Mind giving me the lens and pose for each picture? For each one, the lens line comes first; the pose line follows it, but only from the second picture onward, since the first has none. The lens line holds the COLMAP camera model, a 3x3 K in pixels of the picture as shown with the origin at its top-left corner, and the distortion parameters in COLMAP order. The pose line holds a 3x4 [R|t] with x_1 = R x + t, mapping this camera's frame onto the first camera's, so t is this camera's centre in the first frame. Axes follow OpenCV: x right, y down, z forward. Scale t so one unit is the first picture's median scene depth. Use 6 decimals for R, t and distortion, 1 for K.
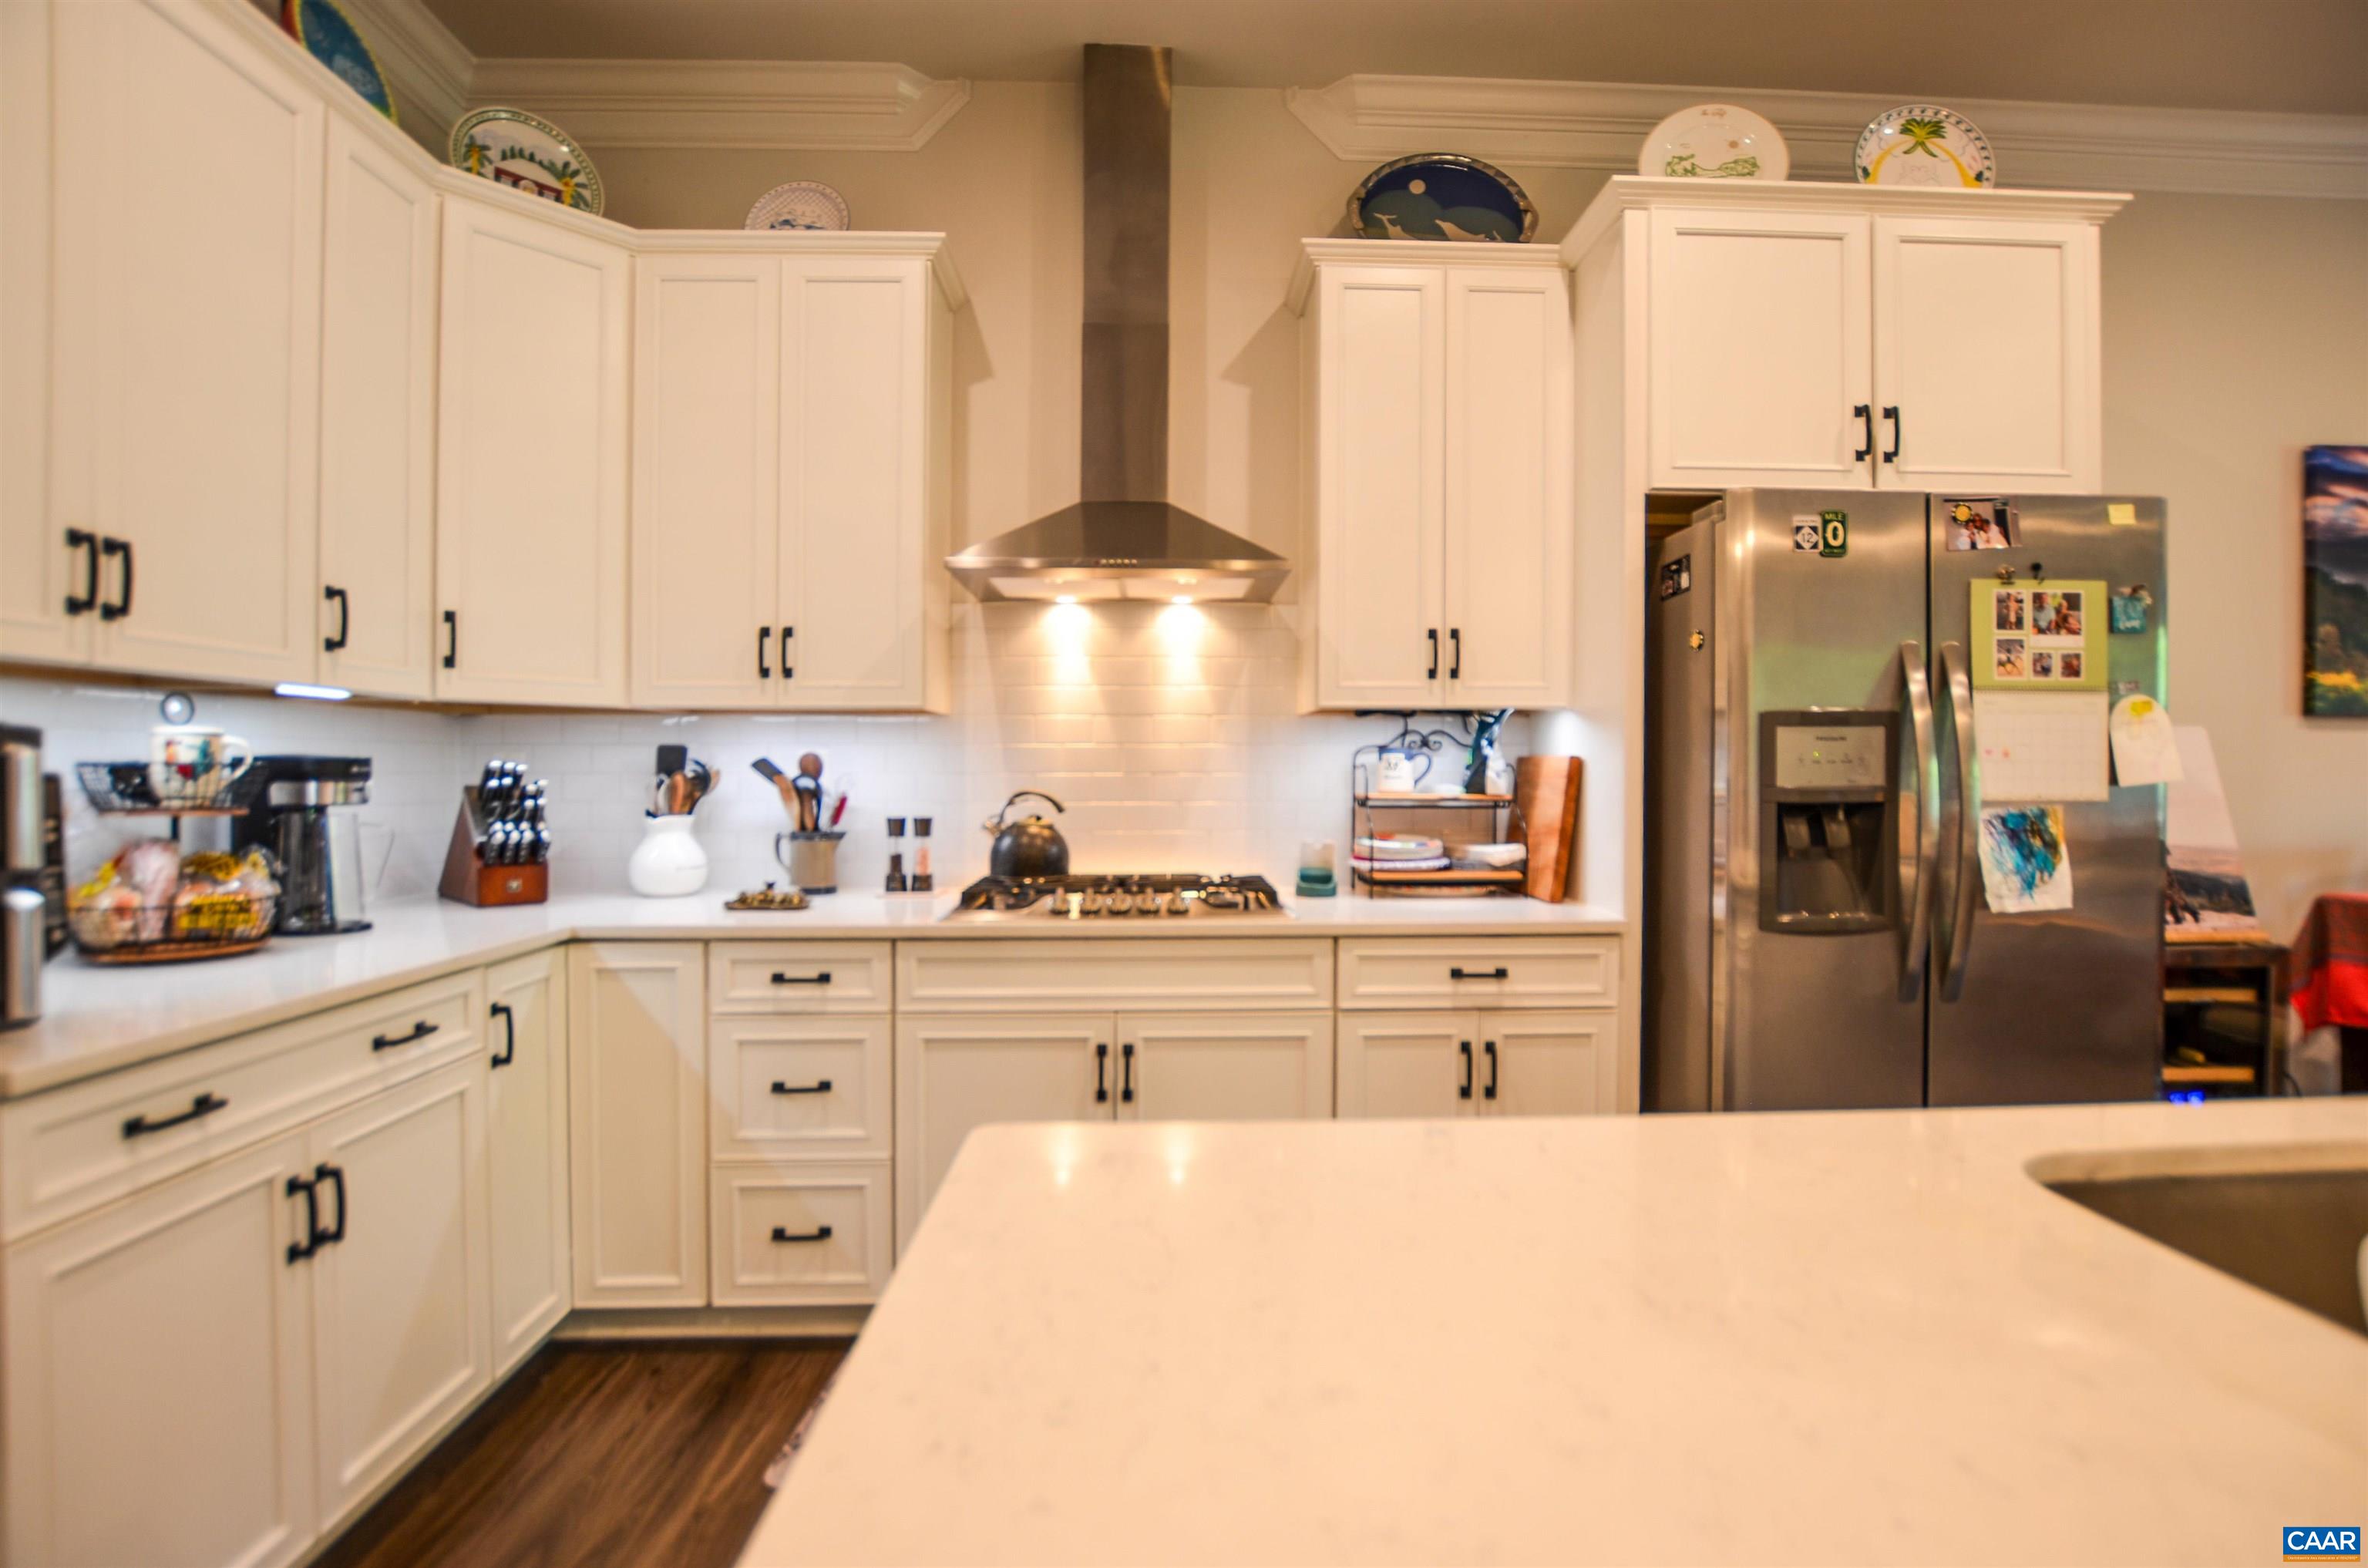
lens RADIAL K [[1098.8, 0, 1208.5], [0, 1098.8, 787.4], [0, 0, 1]] dist [-0.024248, 0.002981]
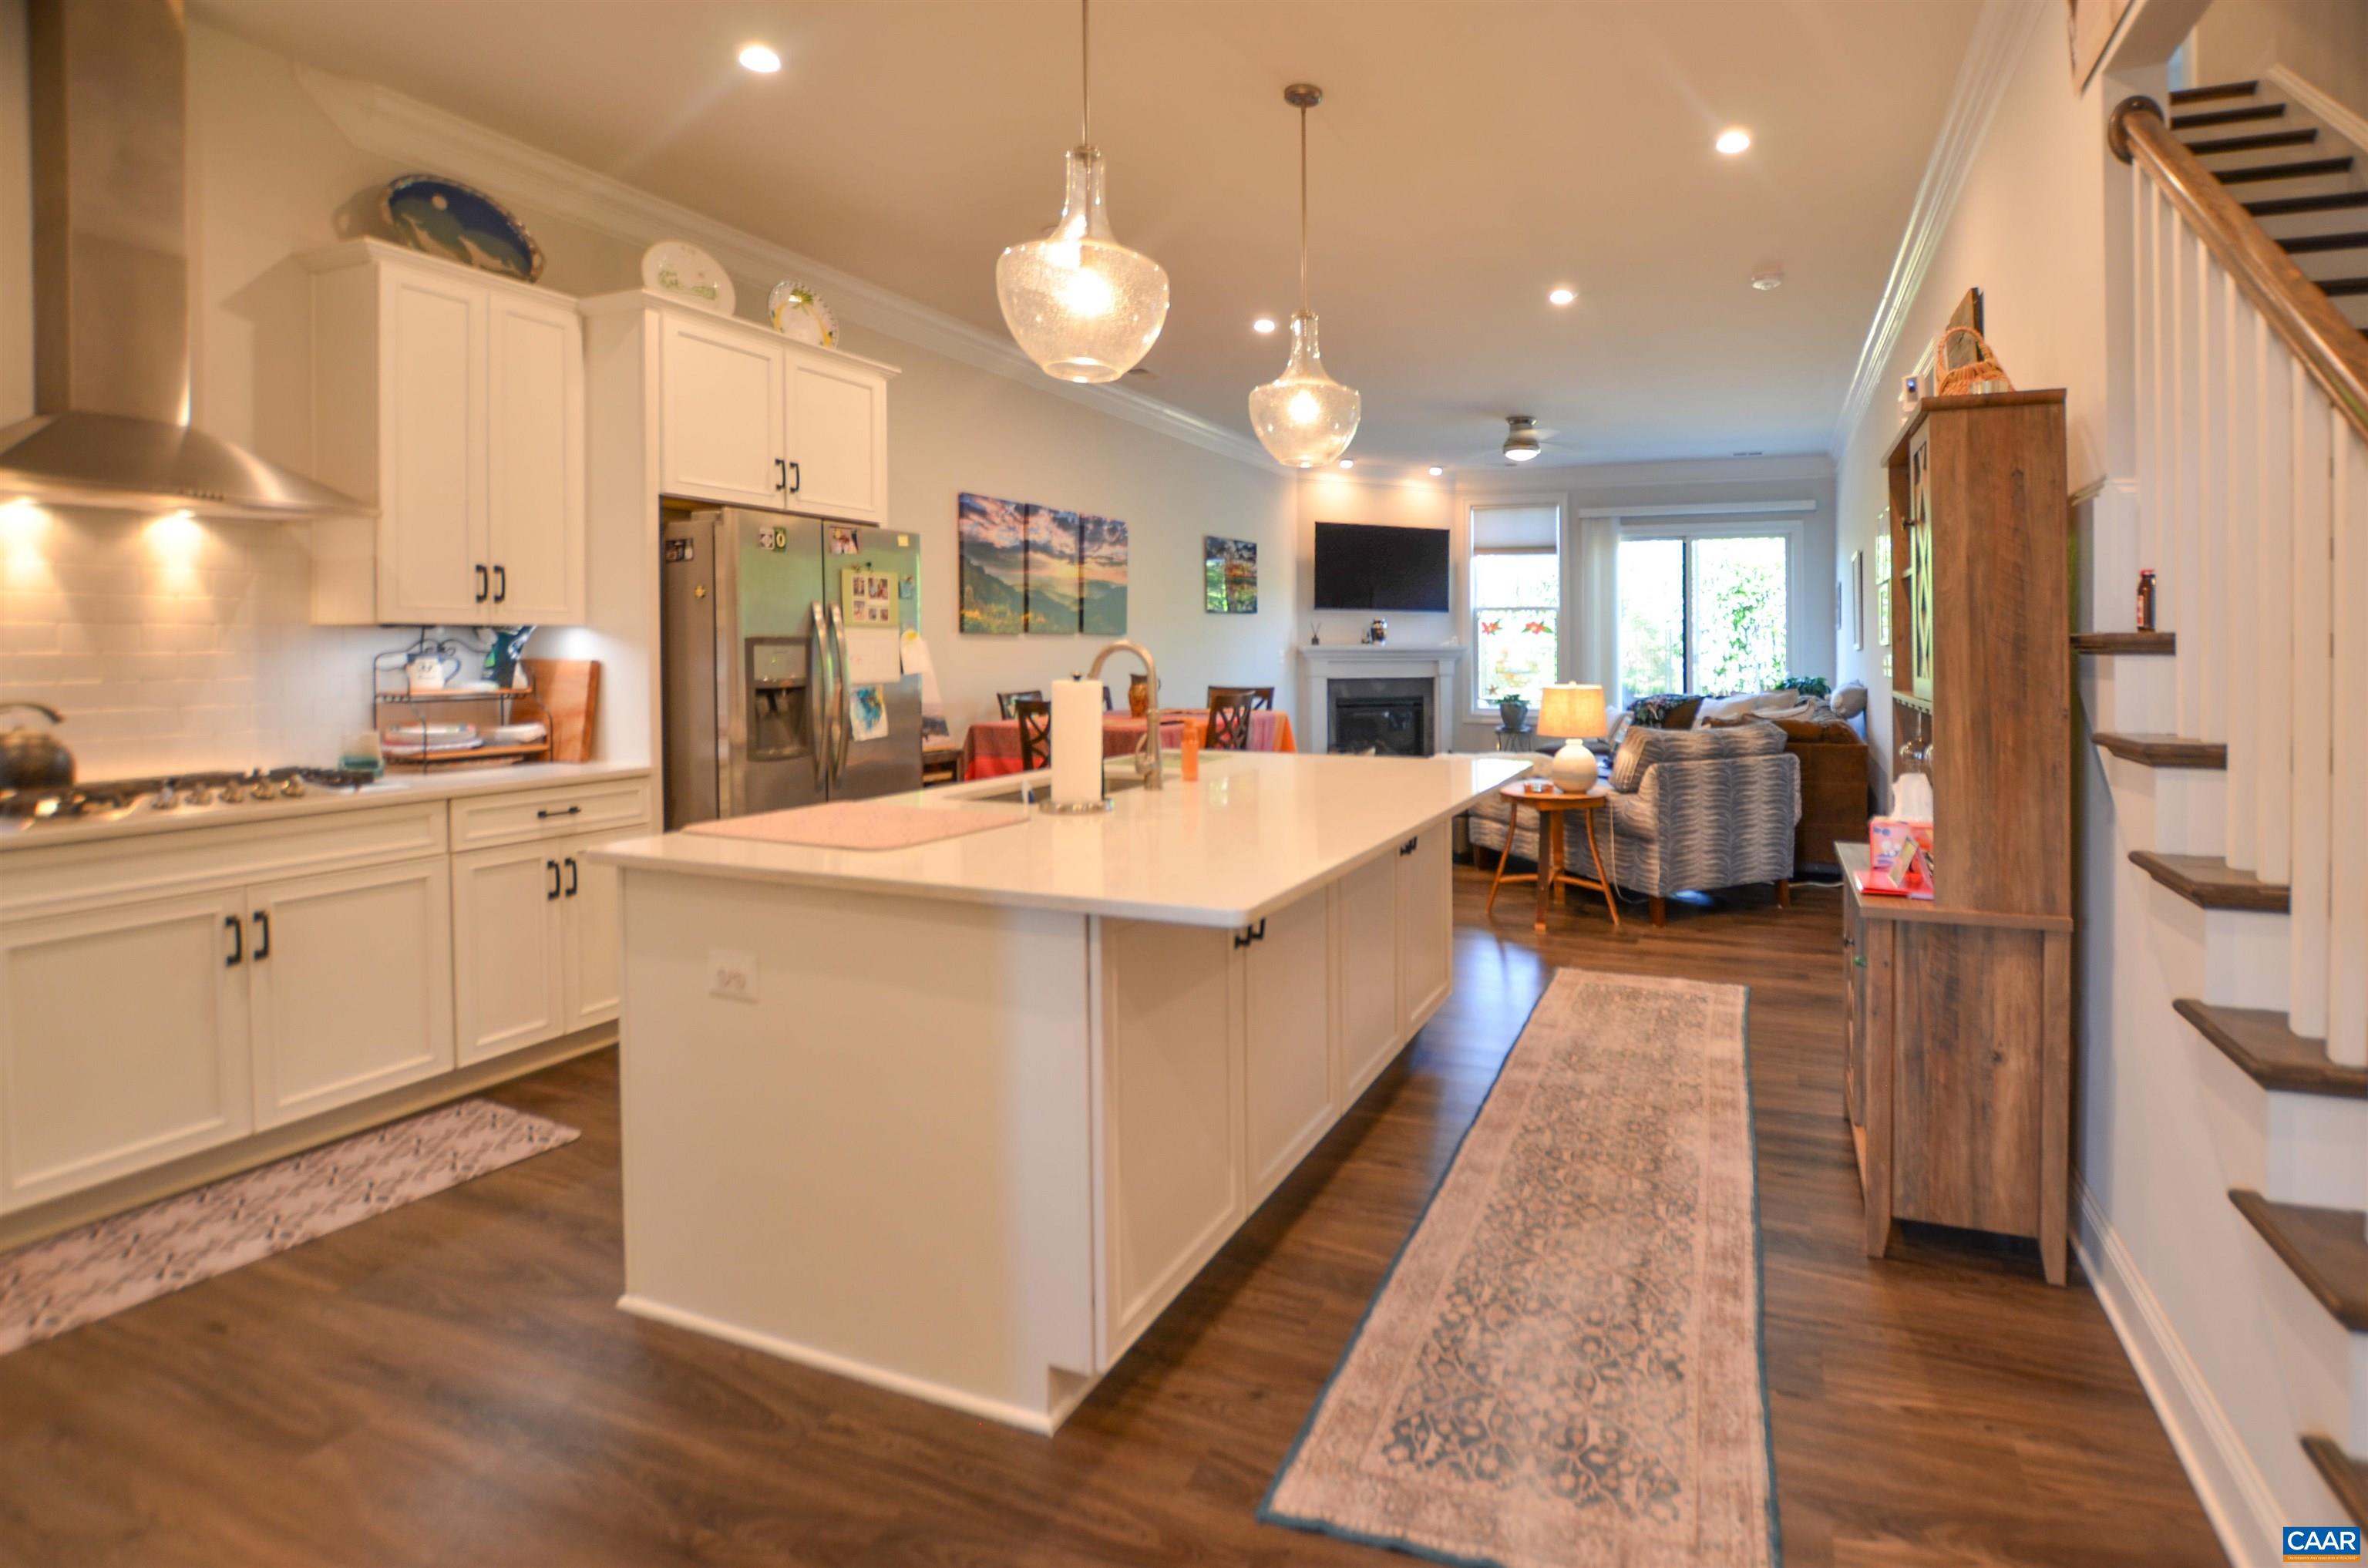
lens RADIAL K [[1098.8, 0, 1344.6], [0, 1098.8, 668.8], [0, 0, 1]] dist [-0.024248, 0.002981]
pose [[0.397490, -0.018325, 0.917424, -0.635407], [0.014226, 0.999803, 0.013806, -0.024760], [-0.917496, 0.007563, 0.397672, -0.513669]]
